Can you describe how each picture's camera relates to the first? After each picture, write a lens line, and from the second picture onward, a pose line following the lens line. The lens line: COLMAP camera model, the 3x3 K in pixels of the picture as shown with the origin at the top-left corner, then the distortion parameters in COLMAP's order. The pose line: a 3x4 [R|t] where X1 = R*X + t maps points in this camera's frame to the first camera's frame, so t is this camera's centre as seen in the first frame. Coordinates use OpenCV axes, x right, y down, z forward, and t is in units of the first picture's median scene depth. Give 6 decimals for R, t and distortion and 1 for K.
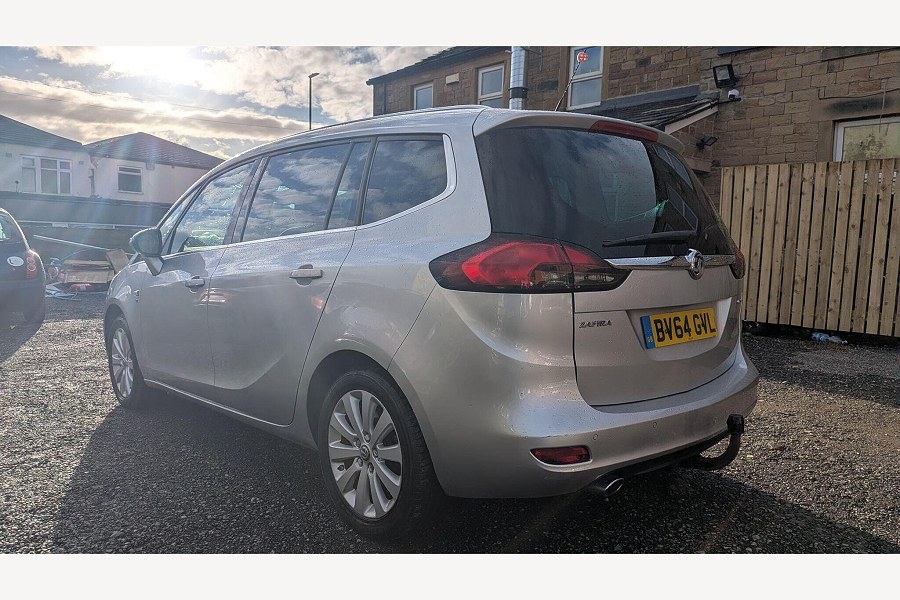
lens RADIAL K [[659.2, 0, 447.3], [0, 659.2, 309.3], [0, 0, 1]] dist [0.012483, -0.027503]
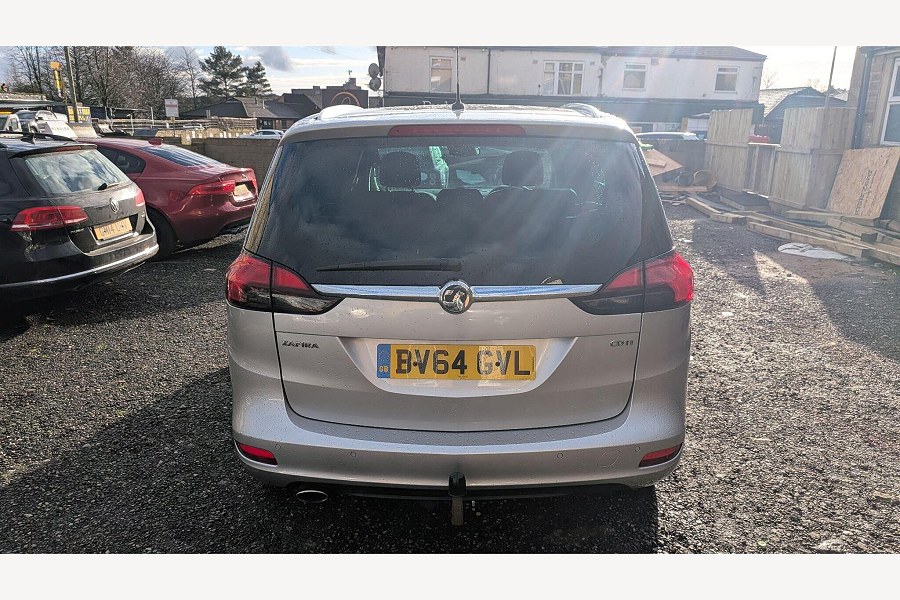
lens RADIAL K [[659.2, 0, 455.9], [0, 659.2, 305.4], [0, 0, 1]] dist [0.012483, -0.027503]
pose [[0.722568, 0.172475, -0.669439, 0.795671], [-0.063745, 0.980874, 0.183909, -0.179375], [0.688355, -0.090213, 0.719742, 0.311237]]
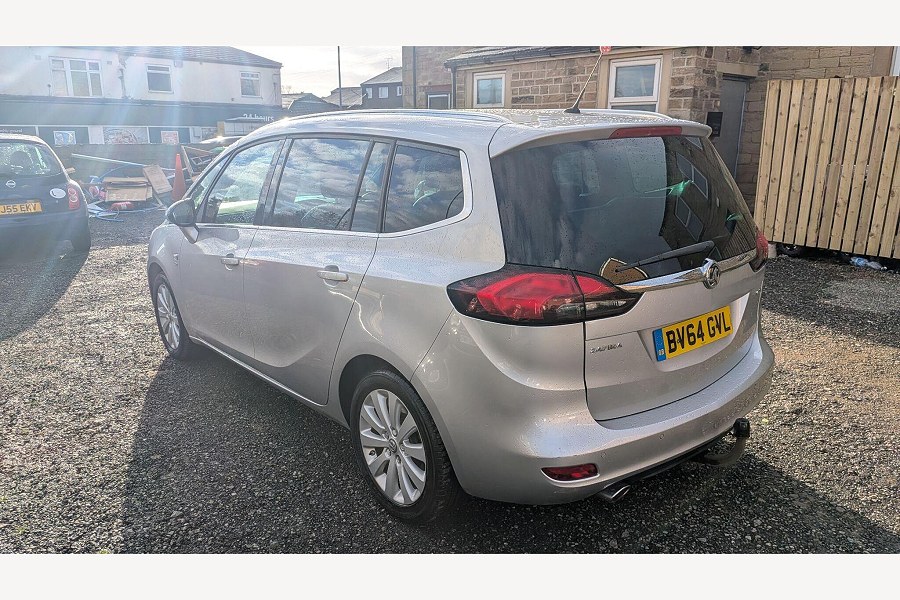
lens RADIAL K [[659.2, 0, 446.3], [0, 659.2, 305.1], [0, 0, 1]] dist [0.012483, -0.027503]
pose [[0.998307, -0.006985, -0.057750, 0.023286], [0.016238, 0.986761, 0.161366, -0.158985], [0.055858, -0.162031, 0.985204, -0.024808]]
